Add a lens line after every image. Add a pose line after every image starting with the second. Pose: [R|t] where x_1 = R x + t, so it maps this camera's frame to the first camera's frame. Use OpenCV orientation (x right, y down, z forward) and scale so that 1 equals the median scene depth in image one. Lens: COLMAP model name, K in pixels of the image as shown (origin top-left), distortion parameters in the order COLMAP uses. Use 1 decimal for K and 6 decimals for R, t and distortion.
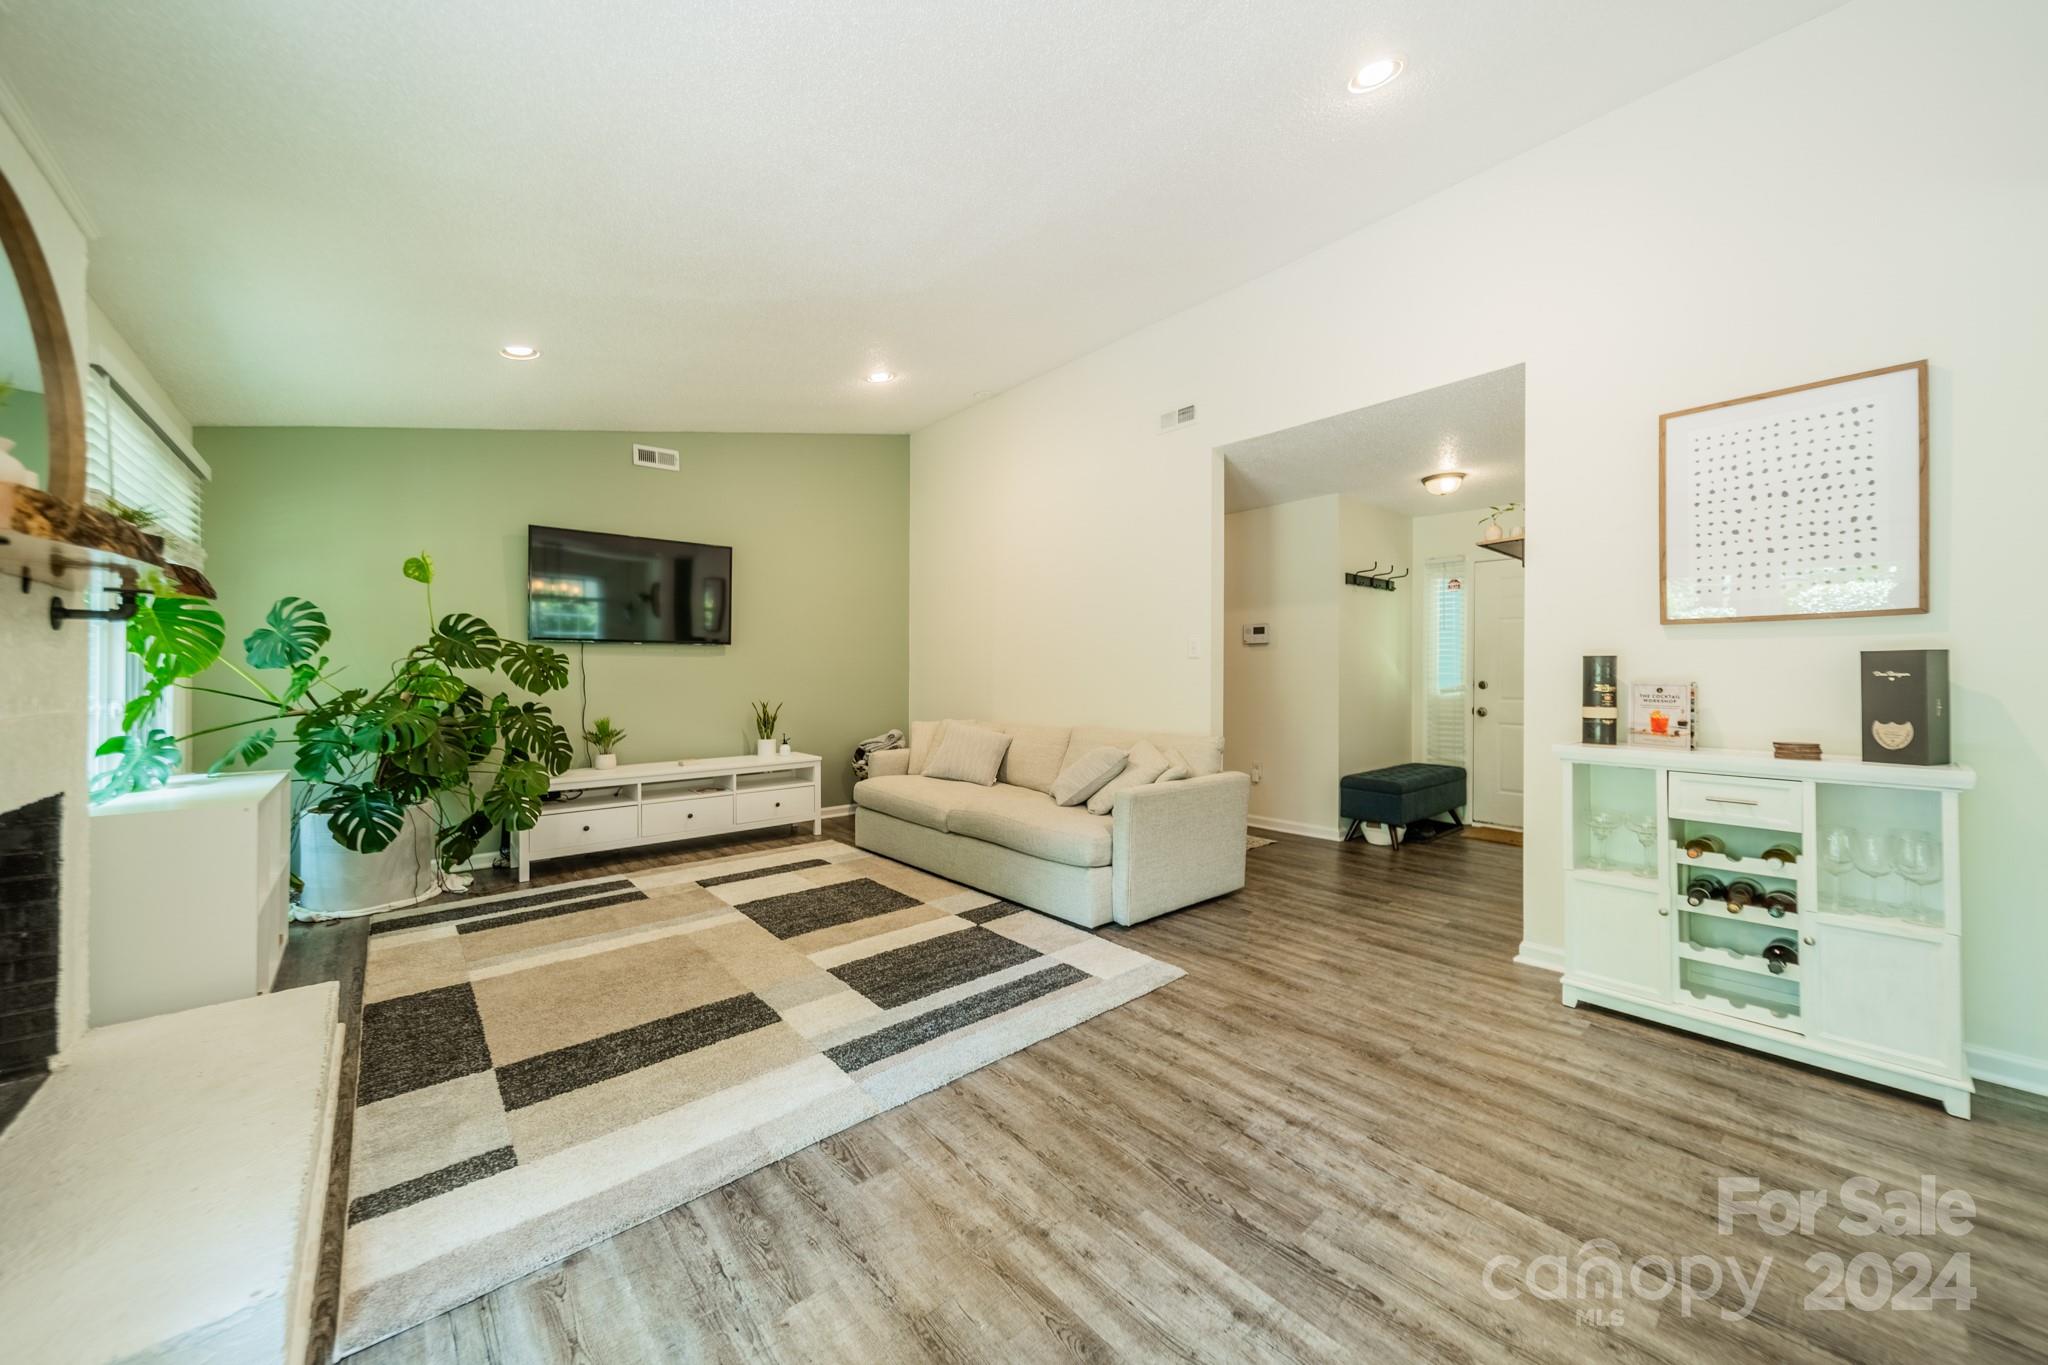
lens RADIAL K [[732.5, 0, 1010.0], [0, 732.5, 677.6], [0, 0, 1]] dist [0.007021, 0.000172]
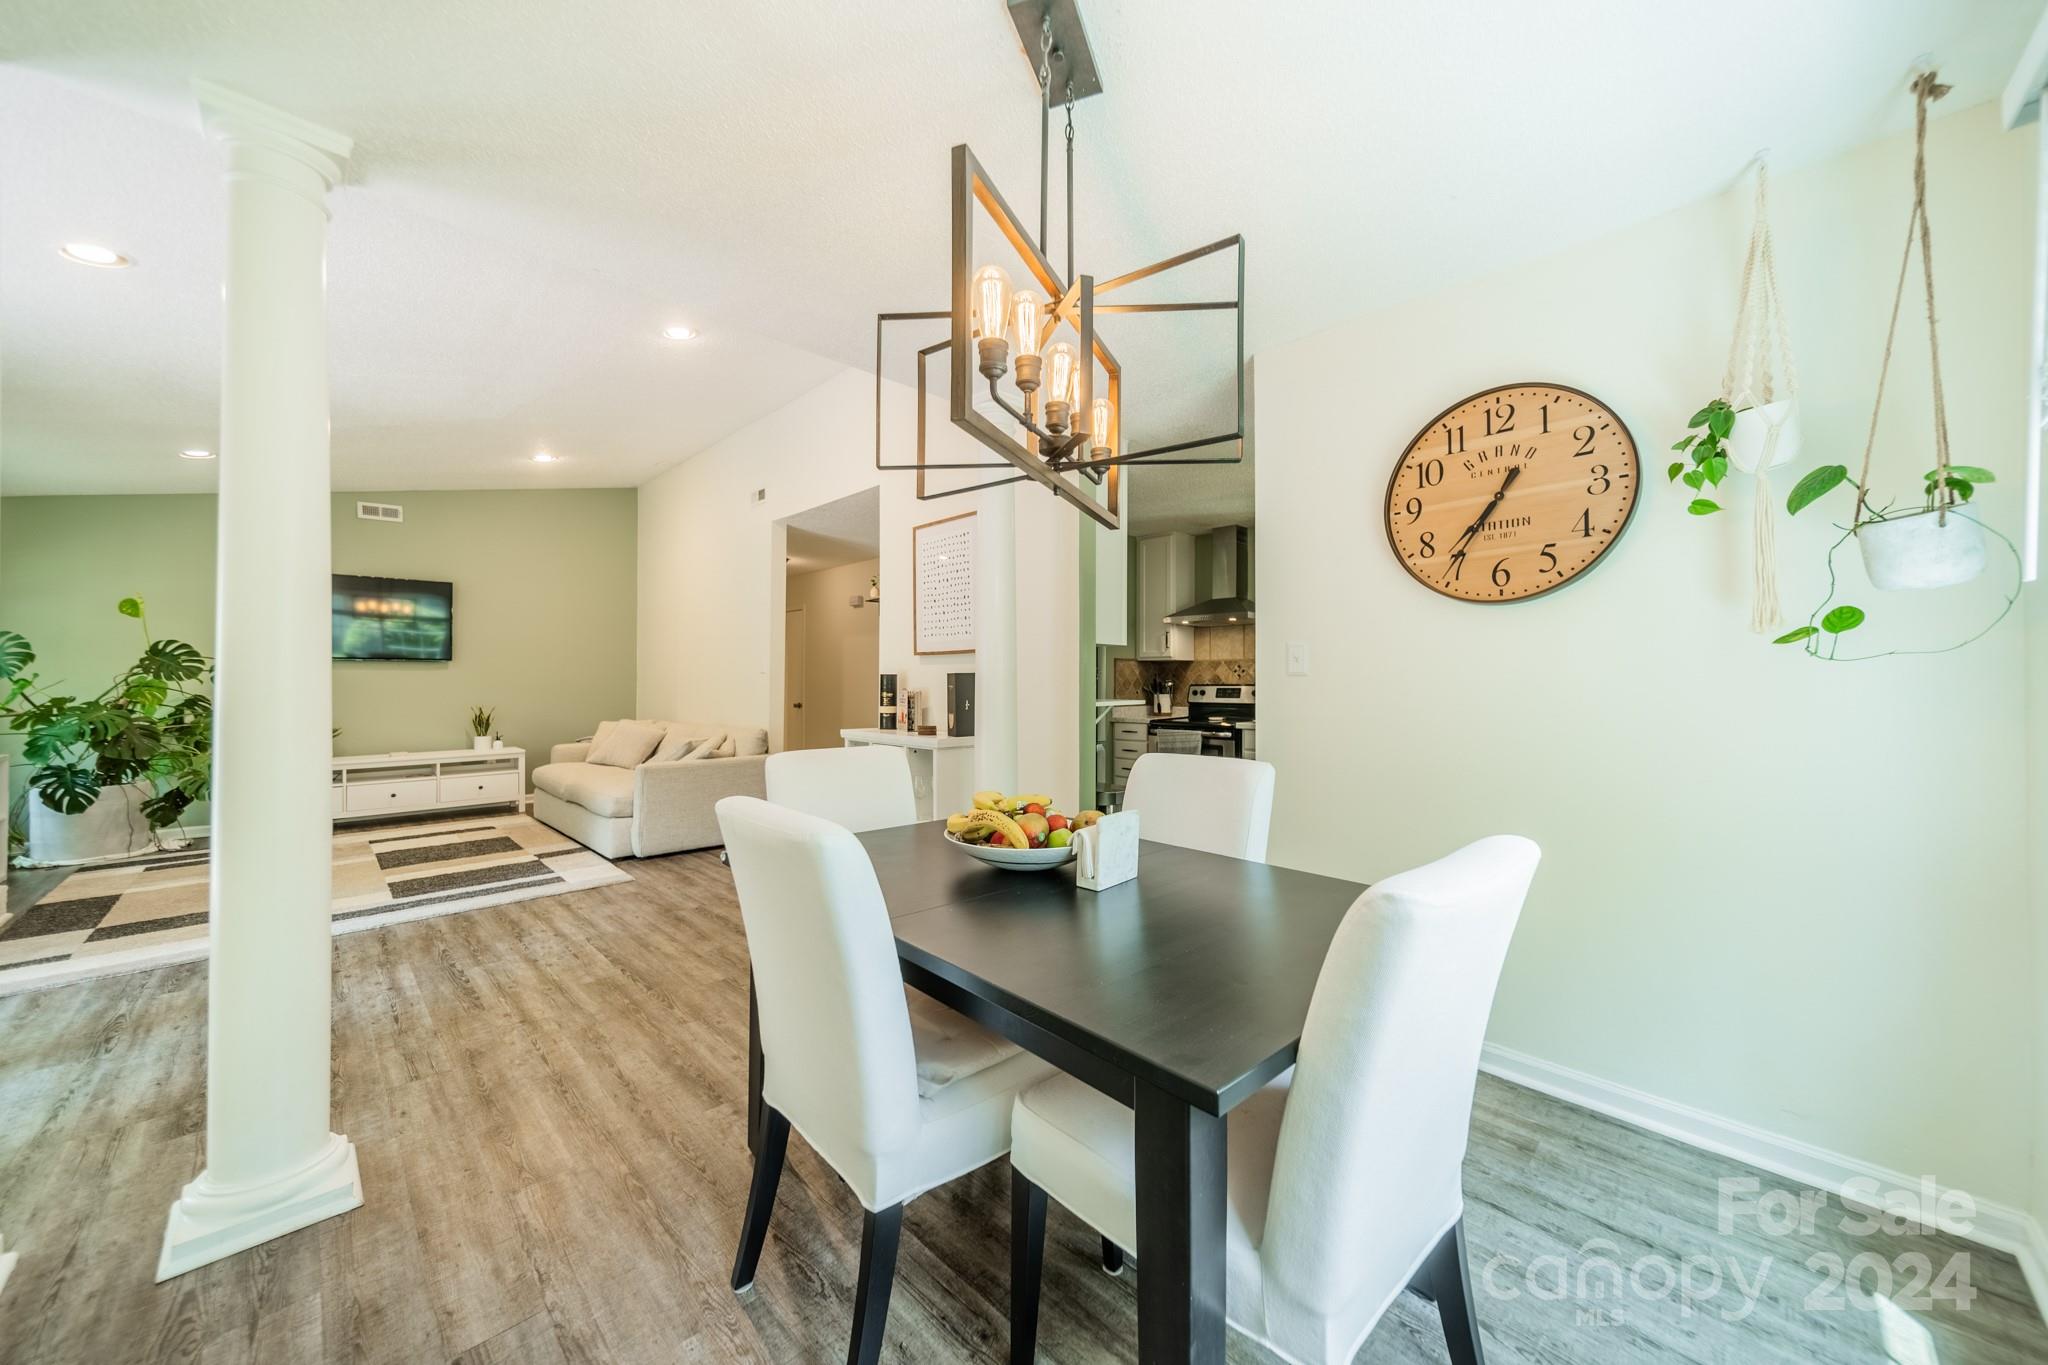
lens RADIAL K [[732.5, 0, 1016.0], [0, 732.5, 679.8], [0, 0, 1]] dist [0.007021, 0.000172]
pose [[0.997666, 0.000464, 0.068285, 0.858780], [-0.000017, 0.999979, -0.006548, -0.006442], [-0.068286, 0.006531, 0.997644, -0.548586]]
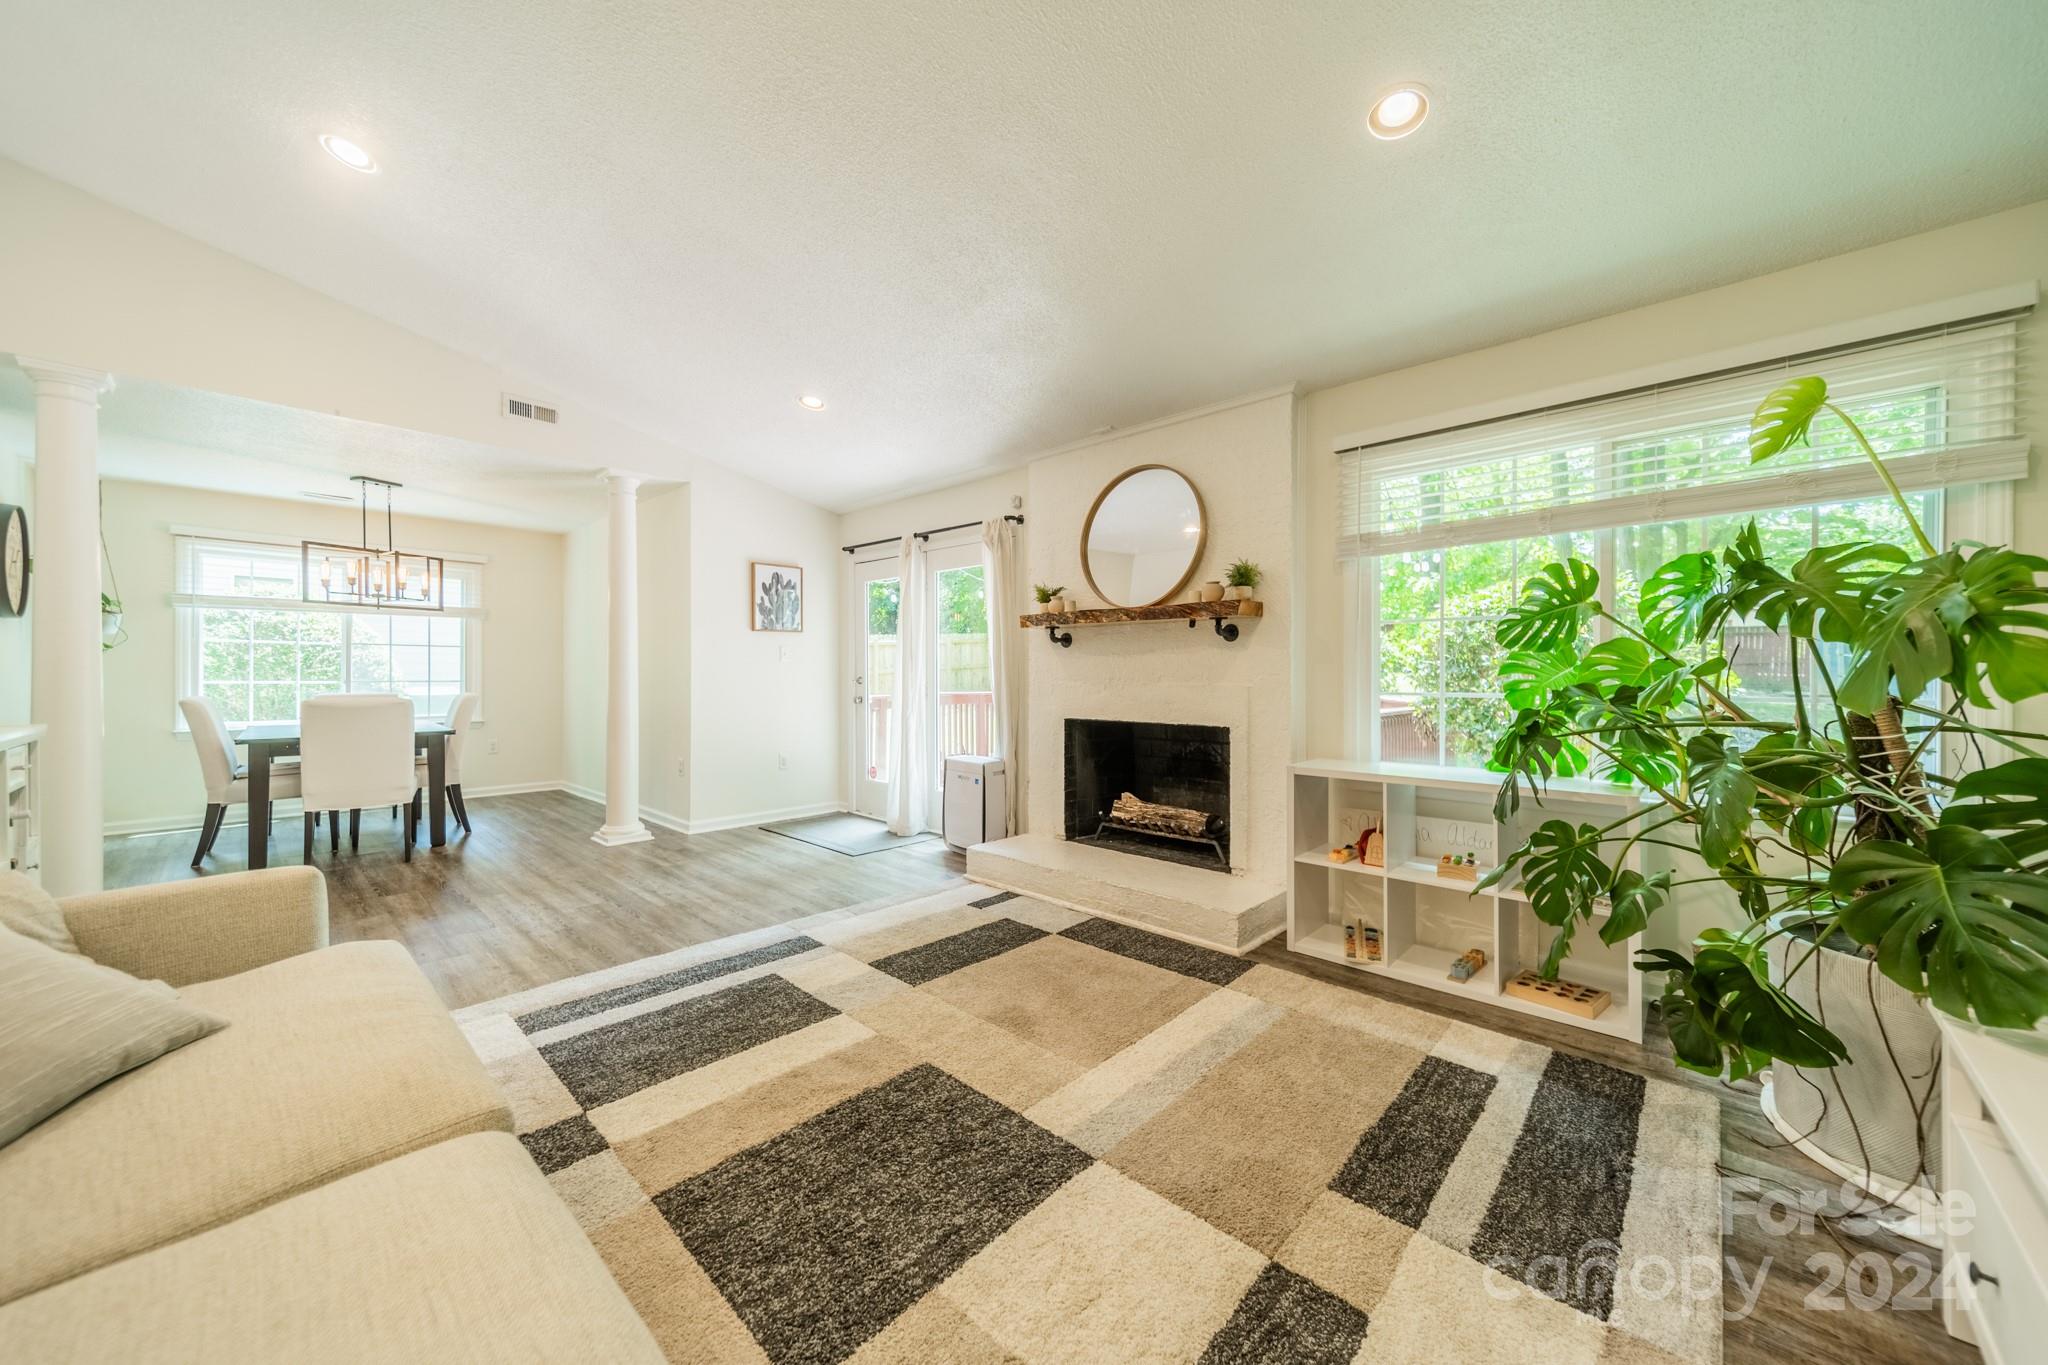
lens RADIAL K [[732.5, 0, 1020.4], [0, 732.5, 681.6], [0, 0, 1]] dist [0.007021, 0.000172]
pose [[-0.993624, -0.001824, -0.112730, -0.330200], [-0.003536, 0.999881, 0.014989, 0.006951], [0.112689, 0.015292, -0.993513, 1.710751]]
